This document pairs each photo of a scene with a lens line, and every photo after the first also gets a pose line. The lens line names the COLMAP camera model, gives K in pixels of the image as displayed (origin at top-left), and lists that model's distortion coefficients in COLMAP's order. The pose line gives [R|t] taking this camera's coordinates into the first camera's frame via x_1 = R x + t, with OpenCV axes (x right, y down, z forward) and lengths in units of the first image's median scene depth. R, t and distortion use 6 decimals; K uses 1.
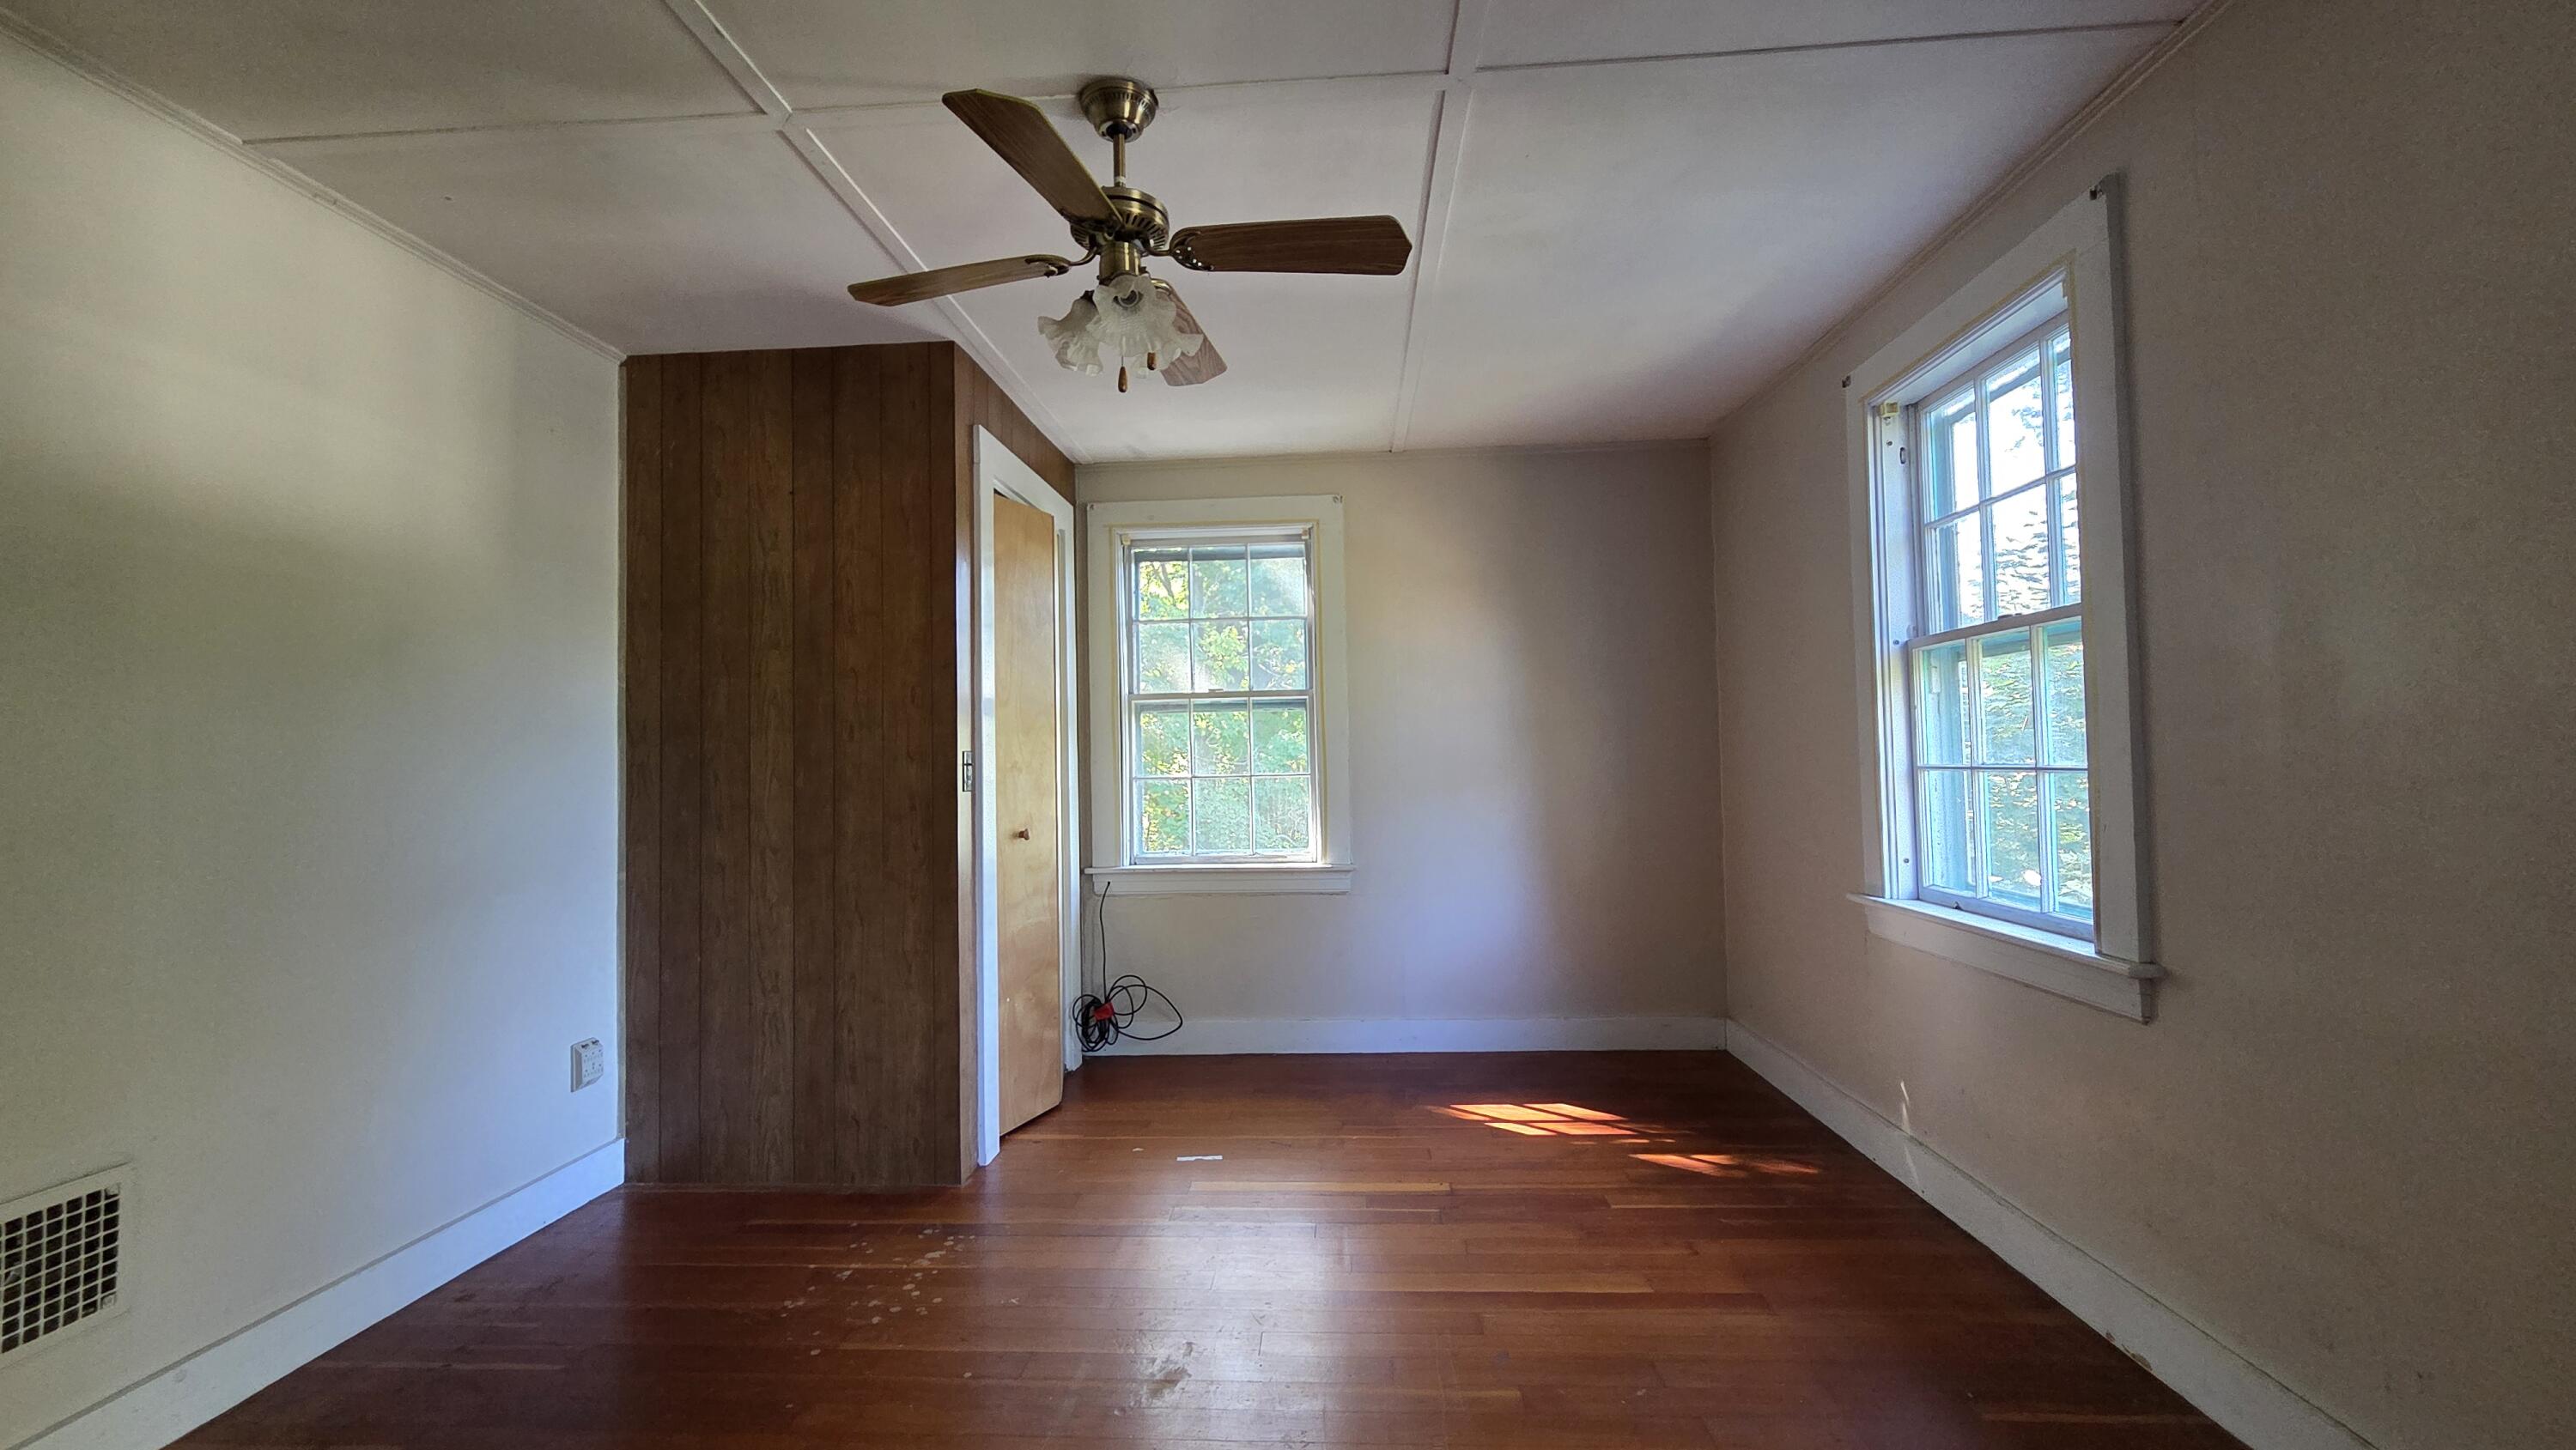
lens RADIAL K [[1053.7, 0, 1283.2], [0, 1053.7, 727.4], [0, 0, 1]] dist [0.002302, -0.000228]
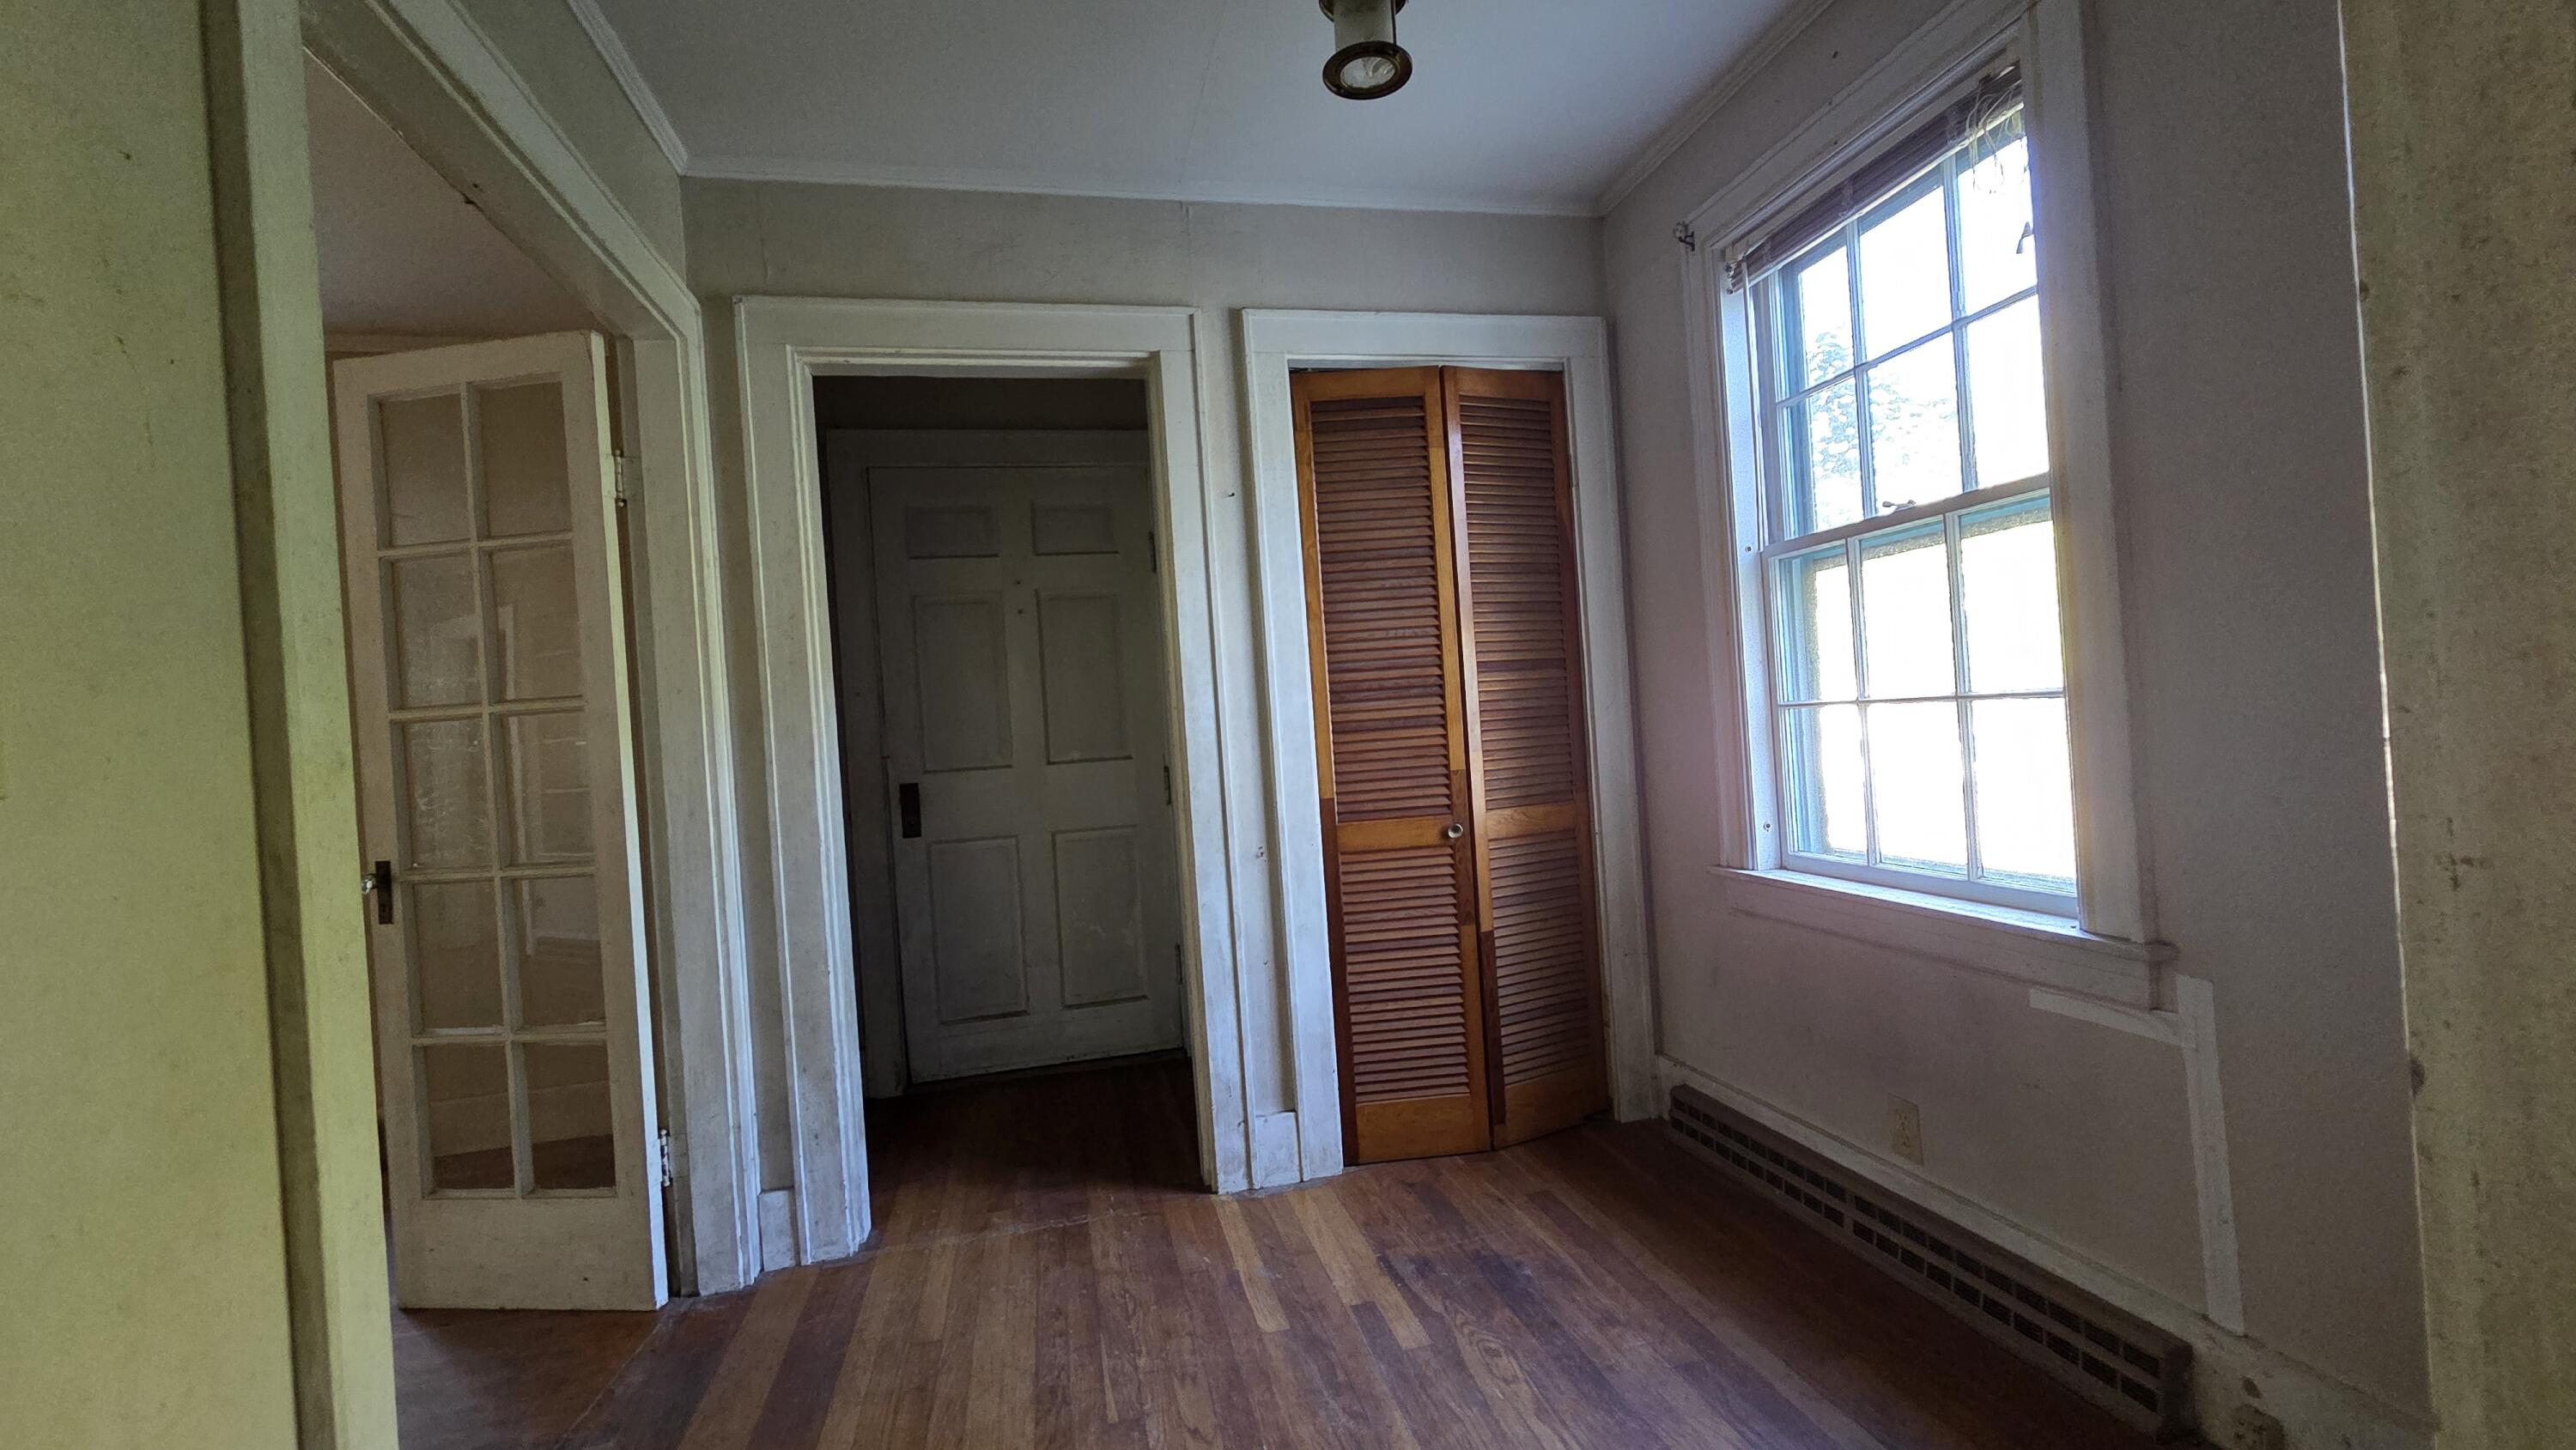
lens RADIAL K [[1053.7, 0, 1283.2], [0, 1053.7, 727.4], [0, 0, 1]] dist [0.002302, -0.000228]
pose [[0.952655, -0.074649, 0.294747, 0.006979], [0.069074, 0.997181, 0.029297, 0.003626], [-0.296103, -0.007550, 0.955126, 0.379029]]
